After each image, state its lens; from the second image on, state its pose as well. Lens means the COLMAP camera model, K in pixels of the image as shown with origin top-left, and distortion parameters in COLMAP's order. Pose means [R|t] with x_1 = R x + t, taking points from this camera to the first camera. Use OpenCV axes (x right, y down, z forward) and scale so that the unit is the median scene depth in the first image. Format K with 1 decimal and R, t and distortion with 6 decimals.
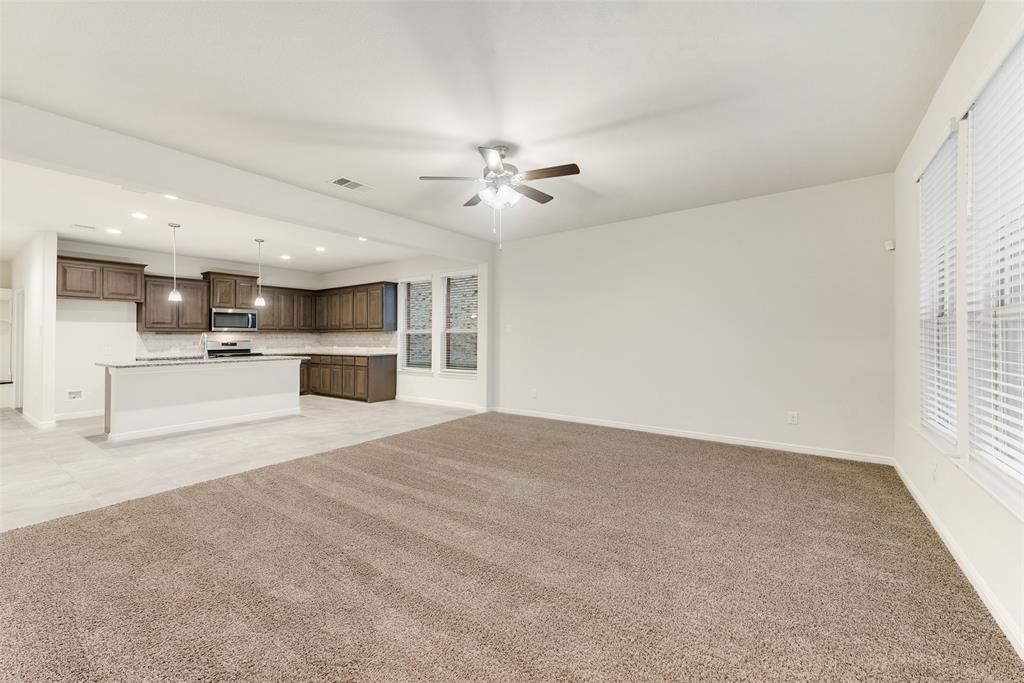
lens RADIAL K [[409.1, 0, 522.6], [0, 409.1, 333.9], [0, 0, 1]] dist [-0.000592, -0.000130]
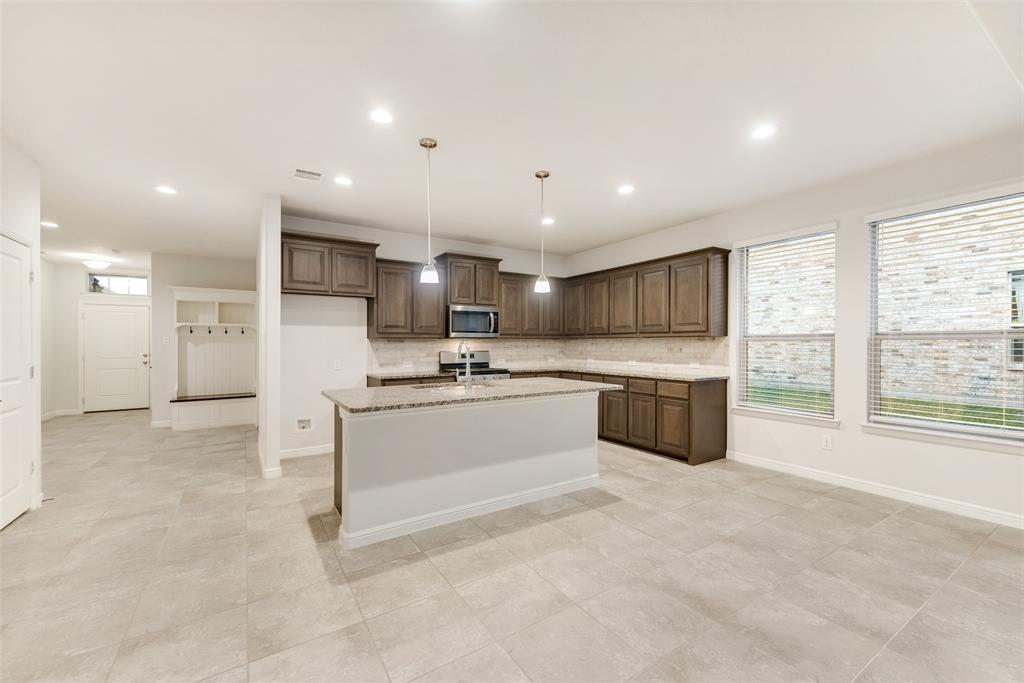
lens RADIAL K [[406.0, 0, 500.8], [0, 406.0, 345.7], [0, 0, 1]] dist [0.018443, -0.000004]
pose [[0.916456, 0.004813, -0.400108, -0.386297], [0.001361, 0.999884, 0.015144, -0.003231], [0.400134, -0.014423, 0.916343, 0.381017]]
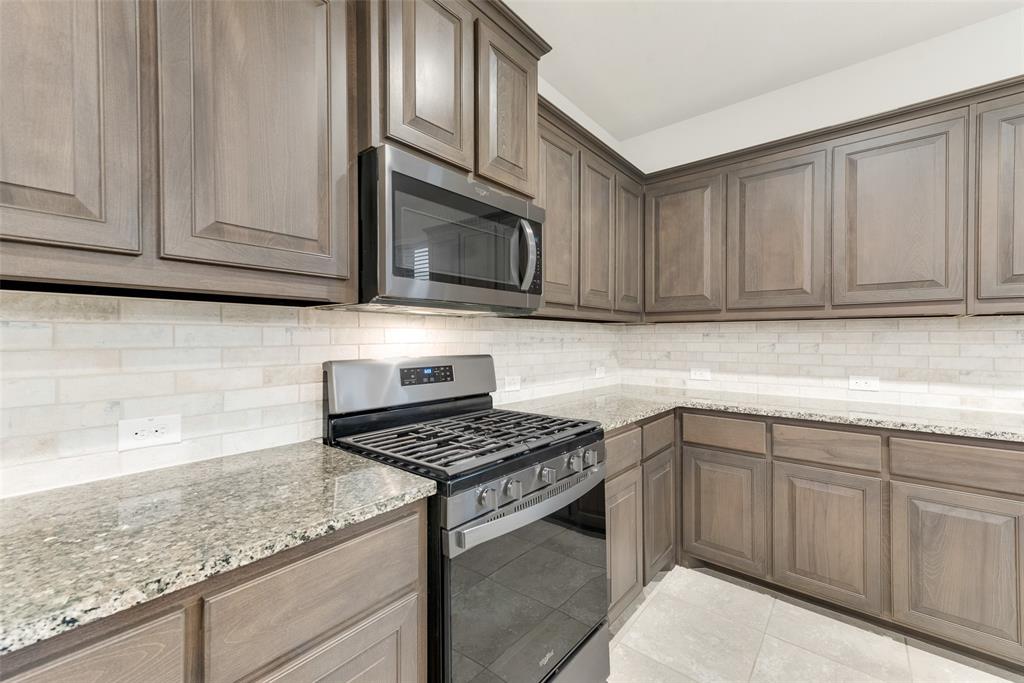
lens RADIAL K [[406.0, 0, 500.8], [0, 406.0, 345.7], [0, 0, 1]] dist [0.018443, -0.000004]
pose [[0.994685, 0.007608, -0.102687, -0.680418], [-0.004798, 0.999608, 0.027589, 0.005912], [0.102856, -0.026950, 0.994331, 0.830038]]
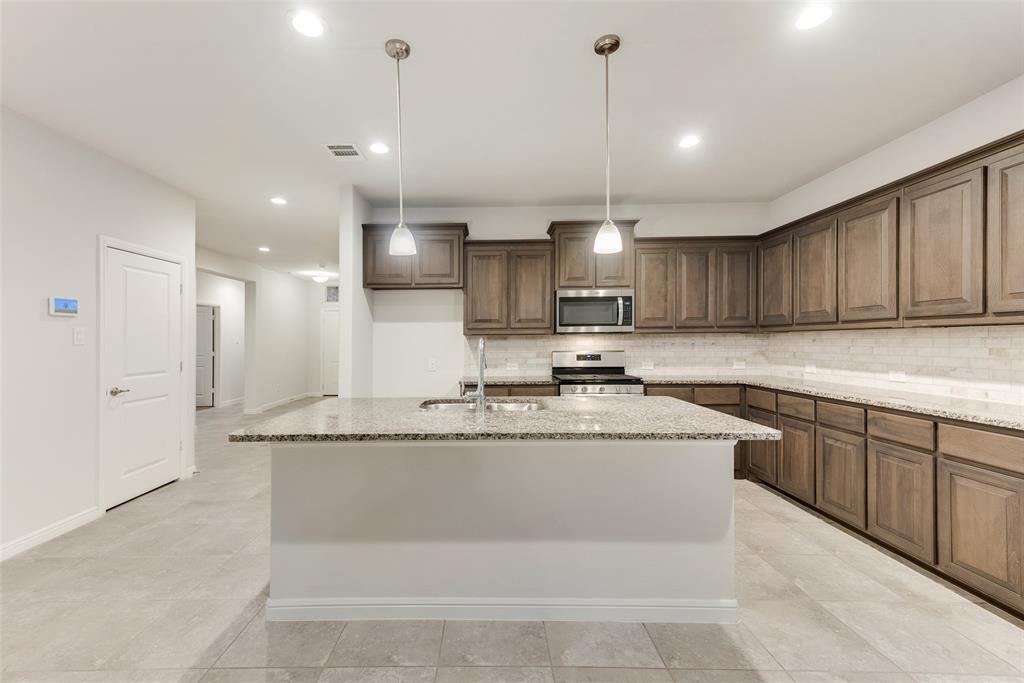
lens RADIAL K [[415.1, 0, 491.0], [0, 415.1, 341.1], [0, 0, 1]] dist [0.016097, -0.000429]
pose [[0.555647, 0.001027, -0.831418, -0.345999], [0.011798, 0.999889, 0.009120, -0.002367], [0.831334, -0.014877, 0.555573, 0.608396]]
